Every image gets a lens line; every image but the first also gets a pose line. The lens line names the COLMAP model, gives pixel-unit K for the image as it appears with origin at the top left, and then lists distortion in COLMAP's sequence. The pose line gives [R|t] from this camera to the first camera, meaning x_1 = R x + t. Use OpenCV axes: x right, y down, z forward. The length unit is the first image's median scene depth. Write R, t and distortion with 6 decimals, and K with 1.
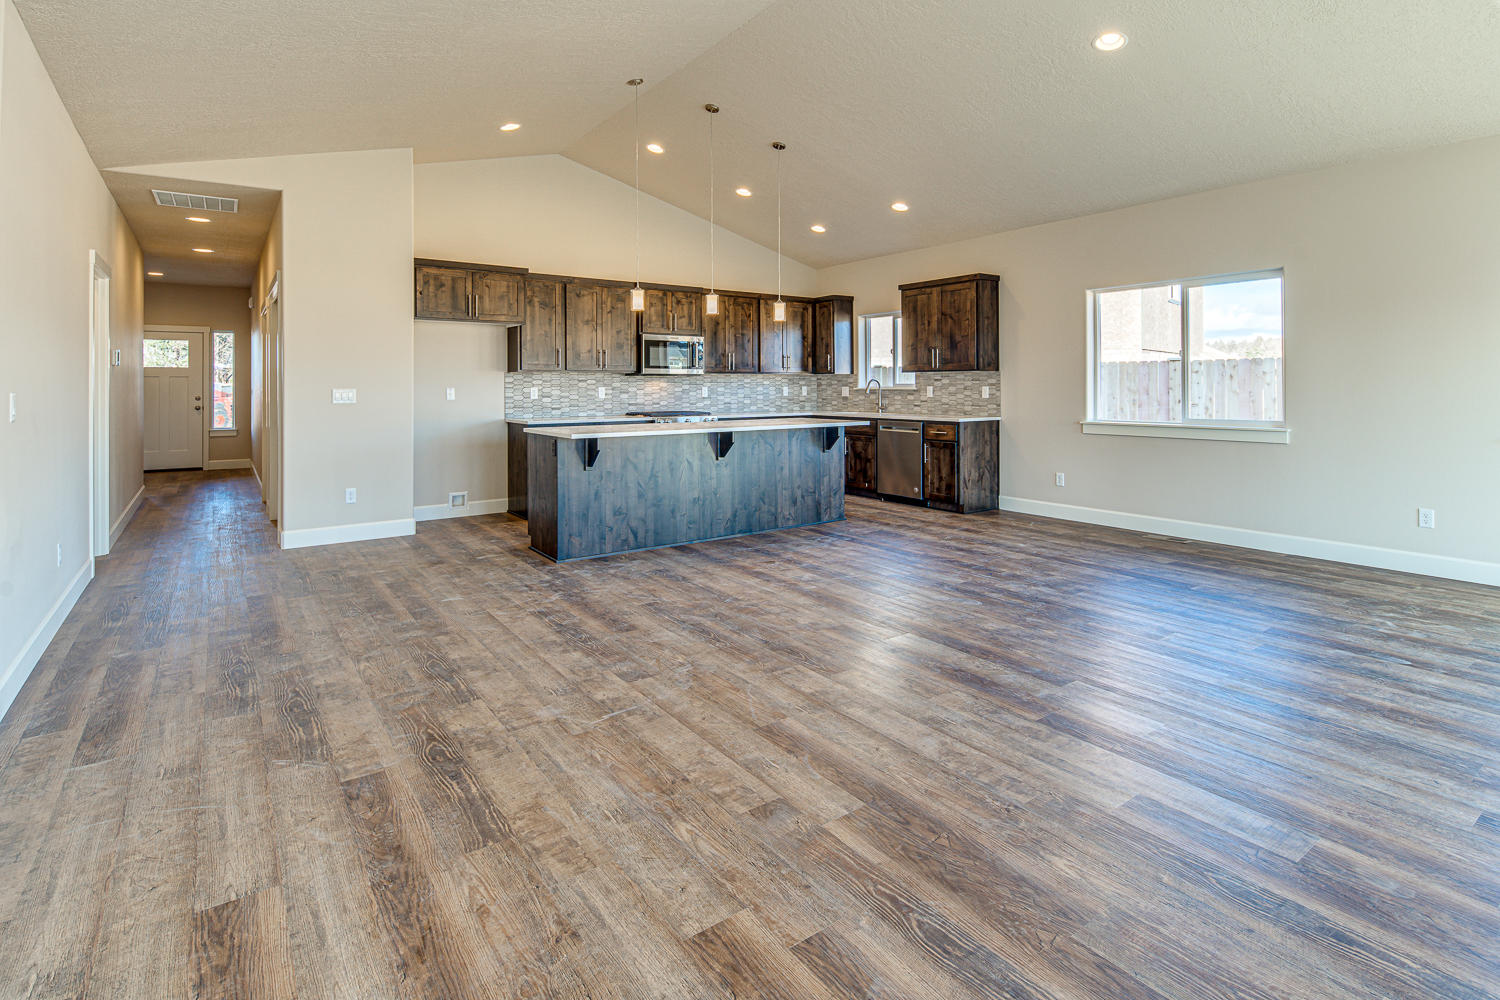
lens RADIAL K [[729.0, 0, 763.7], [0, 729.0, 471.9], [0, 0, 1]] dist [-0.000011, -0.000710]
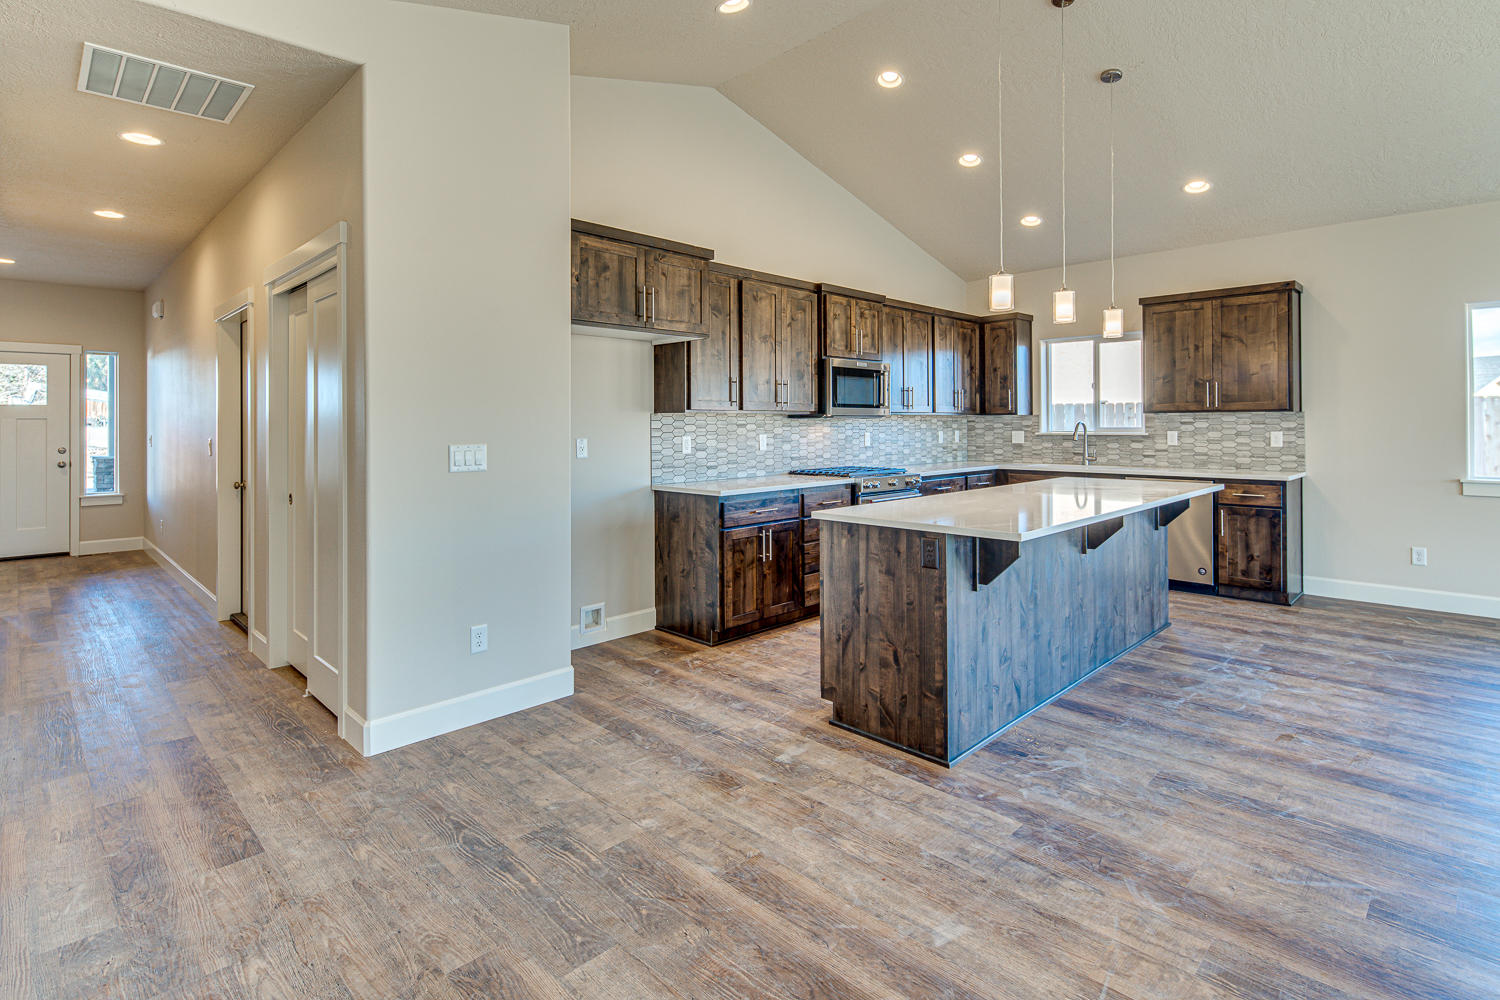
lens RADIAL K [[729.0, 0, 750.9], [0, 729.0, 494.7], [0, 0, 1]] dist [-0.000011, -0.000710]
pose [[0.988376, -0.016699, 0.151108, -0.351529], [0.019847, 0.999616, -0.019349, -0.048124], [-0.150727, 0.022123, 0.988328, 0.335258]]
